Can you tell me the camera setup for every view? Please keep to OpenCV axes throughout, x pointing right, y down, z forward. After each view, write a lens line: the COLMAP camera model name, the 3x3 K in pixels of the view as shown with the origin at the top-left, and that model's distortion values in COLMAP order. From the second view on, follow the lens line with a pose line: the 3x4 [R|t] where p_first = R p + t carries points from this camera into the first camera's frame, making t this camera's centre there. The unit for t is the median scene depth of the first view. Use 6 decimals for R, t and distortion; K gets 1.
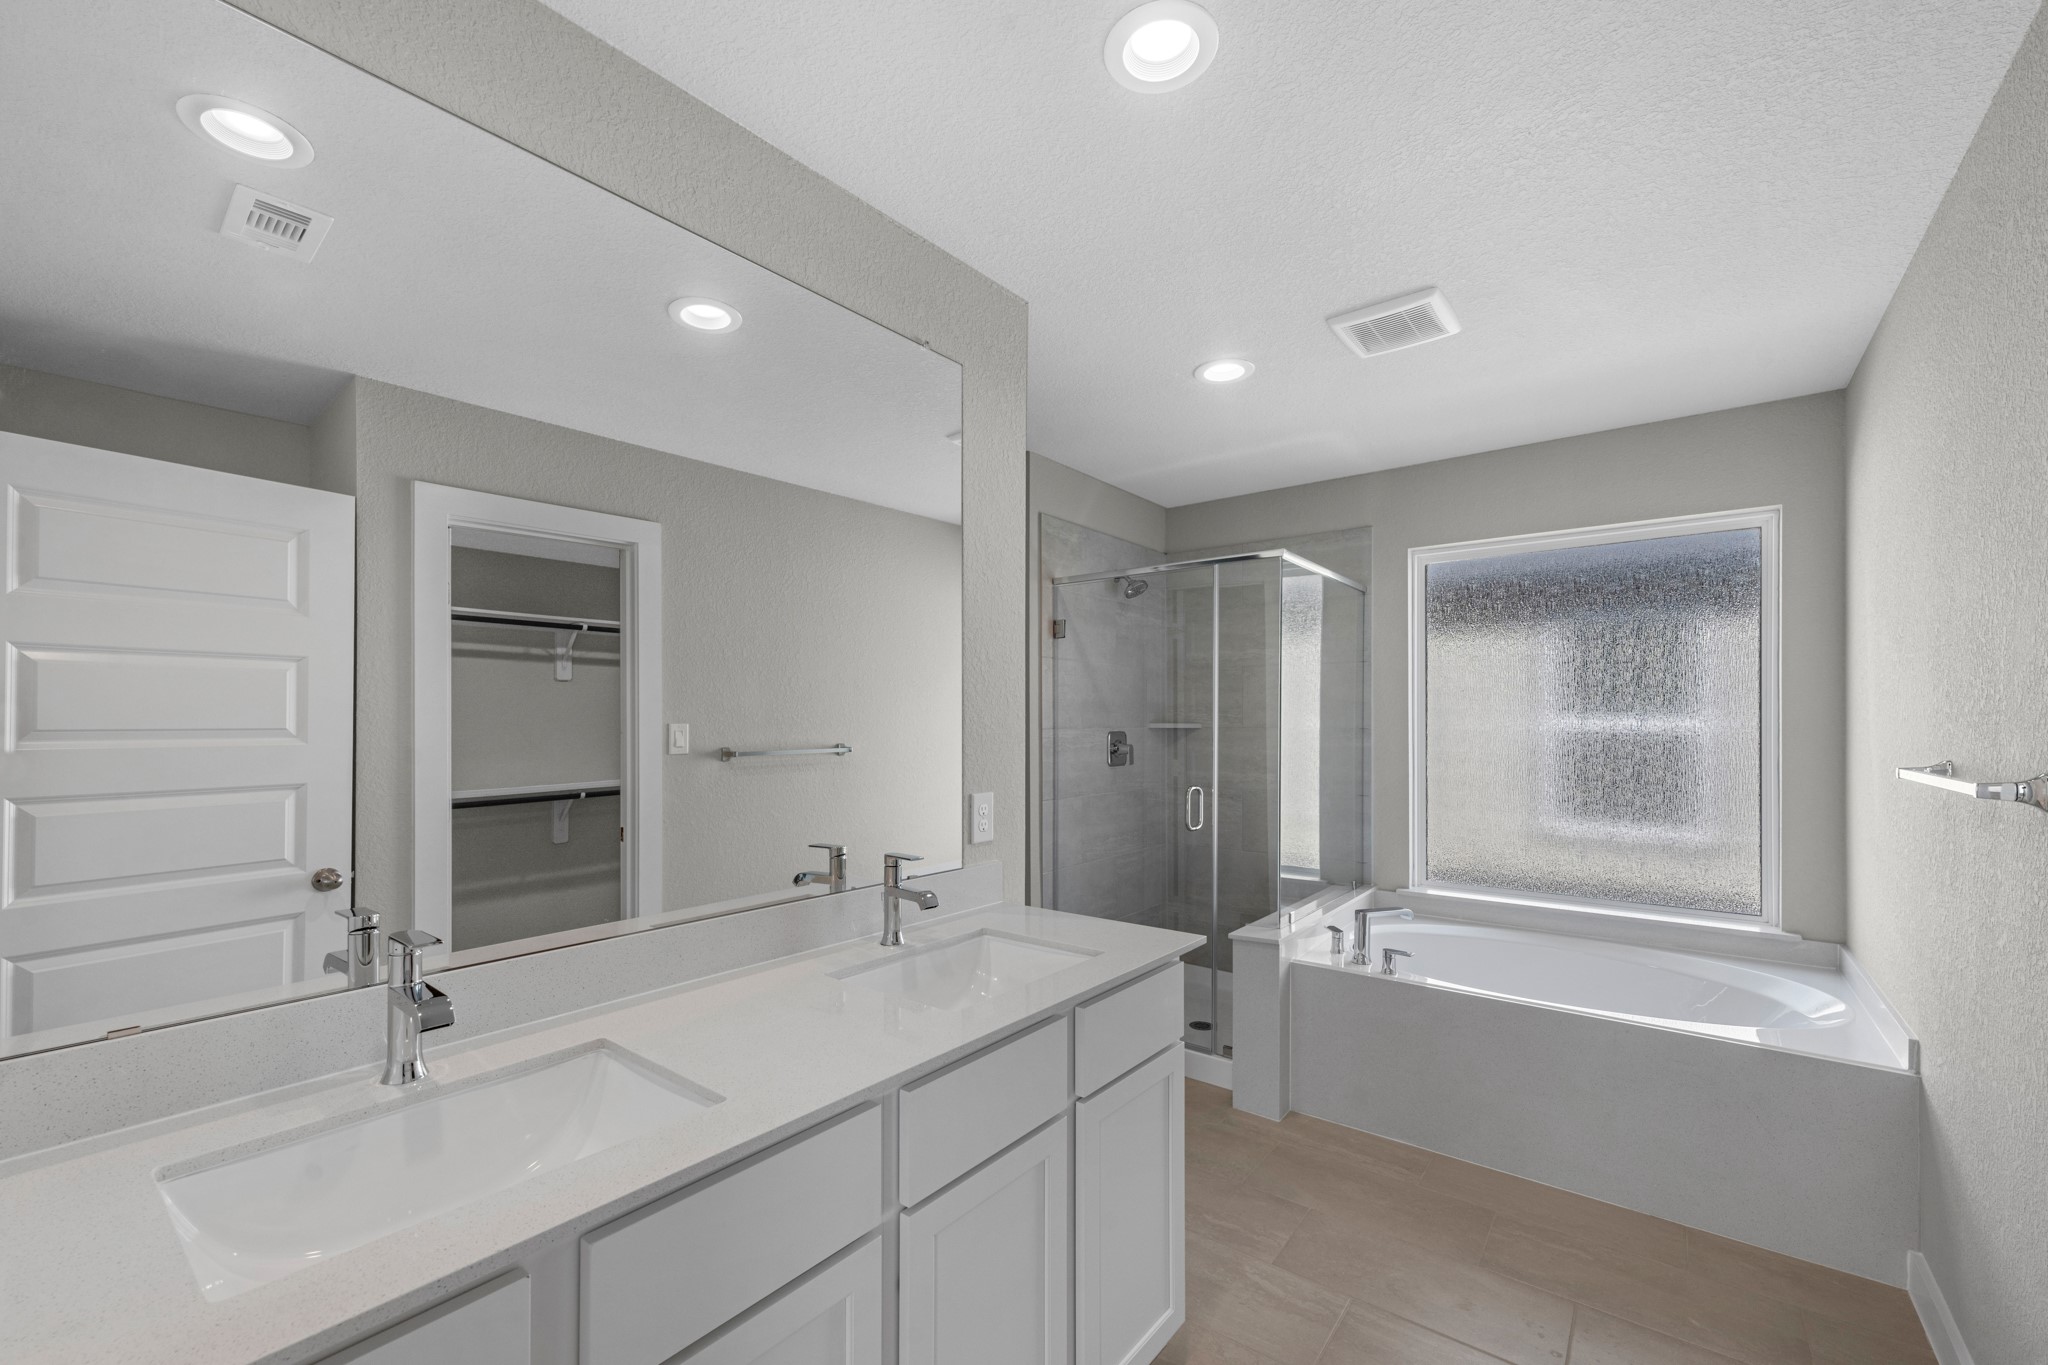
lens RADIAL K [[831.1, 0, 1003.4], [0, 831.1, 723.7], [0, 0, 1]] dist [0.000839, -0.000045]
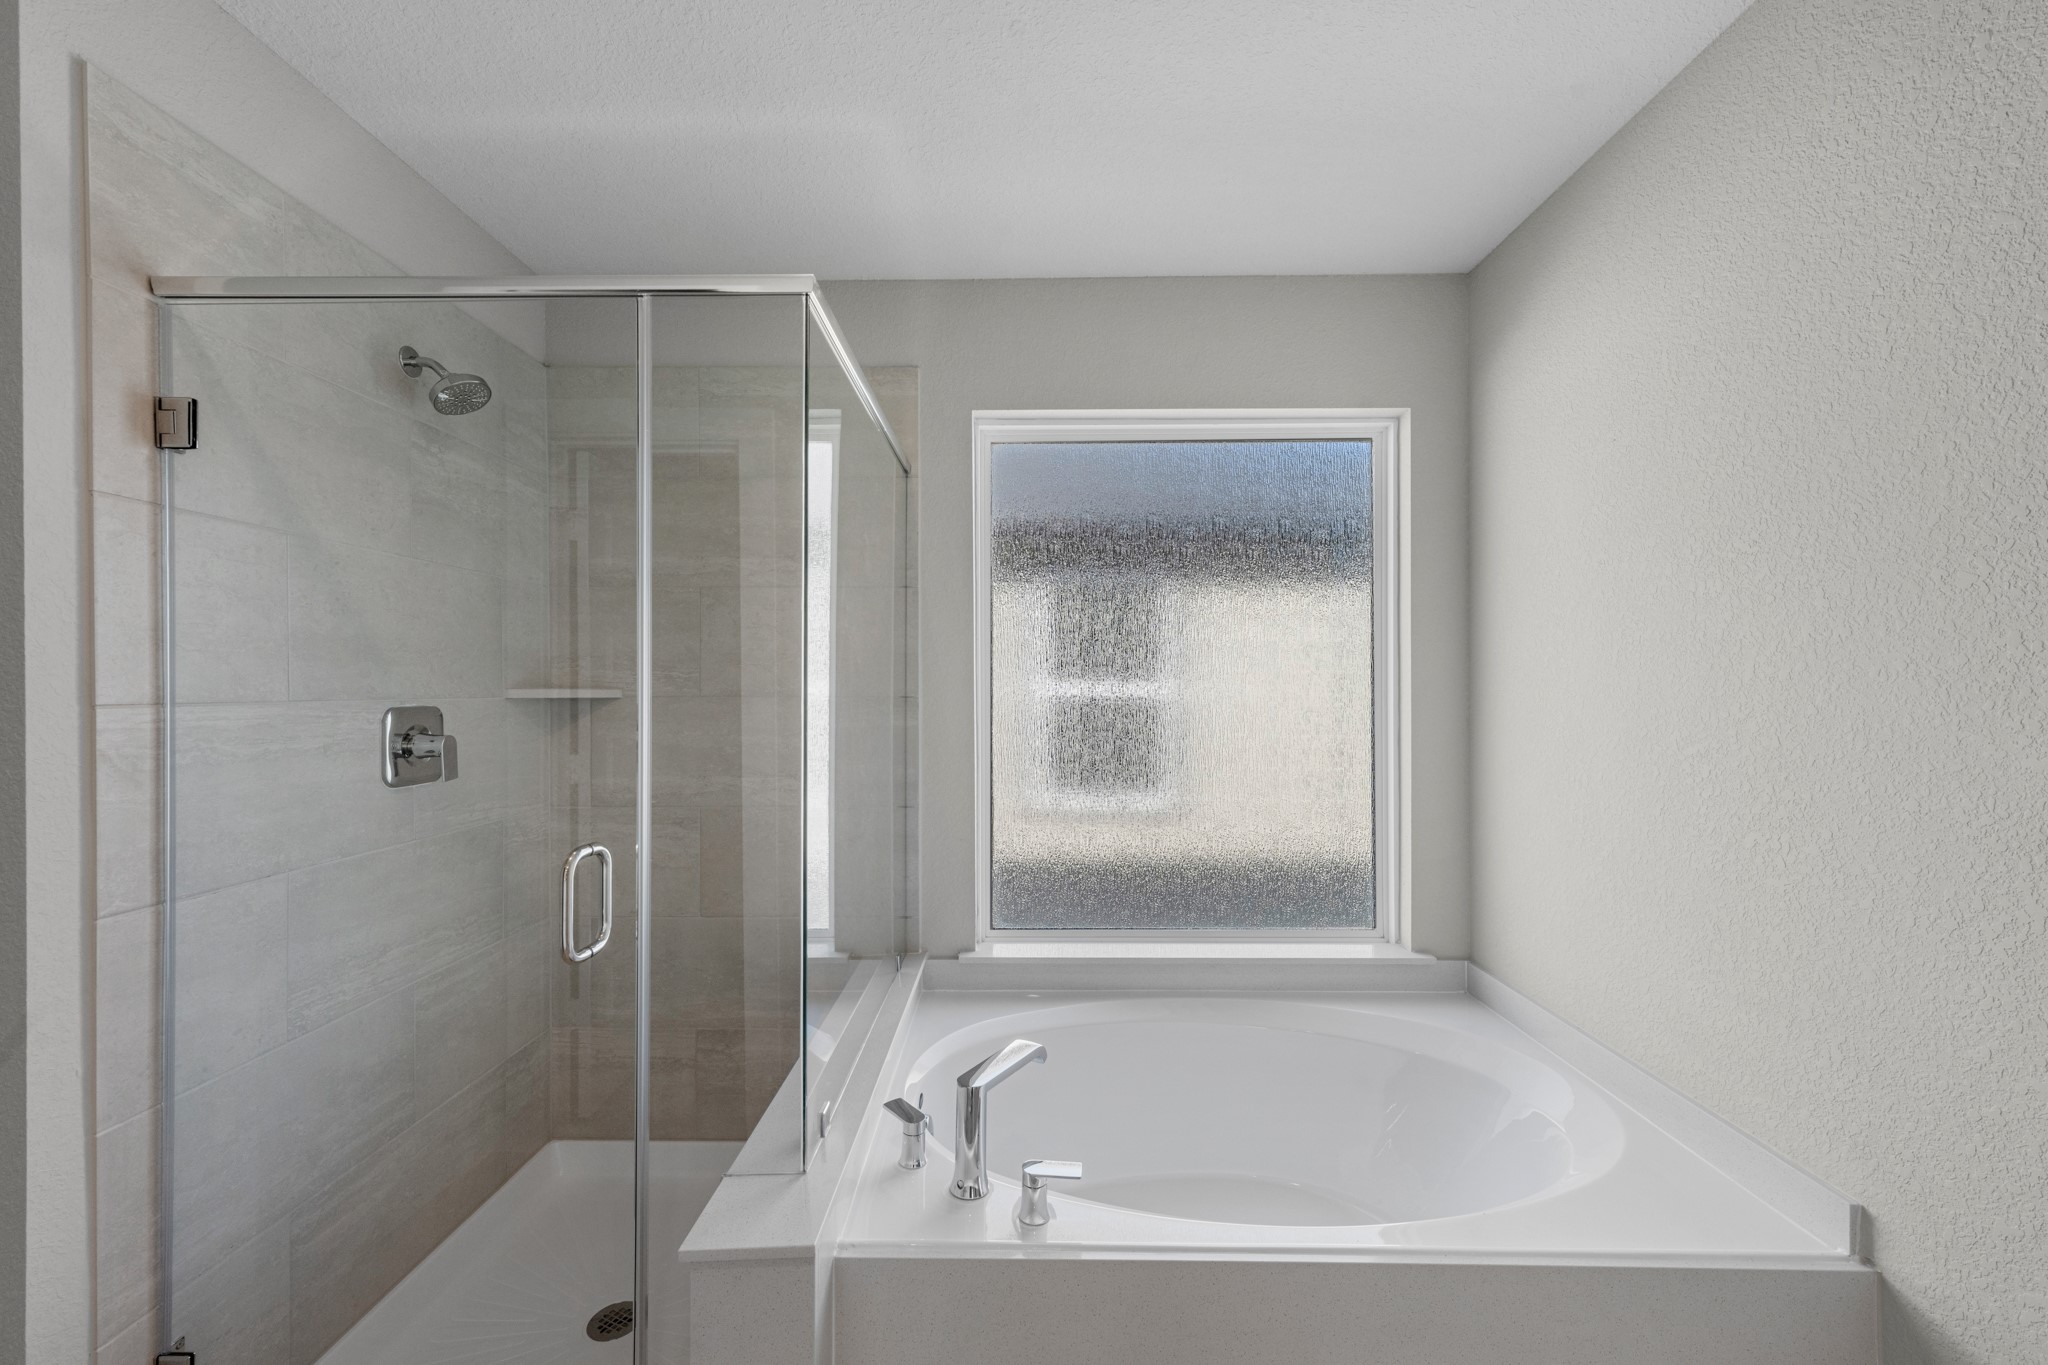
lens RADIAL K [[823.4, 0, 1017.3], [0, 823.4, 688.0], [0, 0, 1]] dist [0.008623, 0.000294]
pose [[0.788362, -0.001392, 0.615210, 0.125952], [0.003157, 0.999993, -0.001782, 0.000795], [-0.615203, 0.003347, 0.788362, 0.473922]]
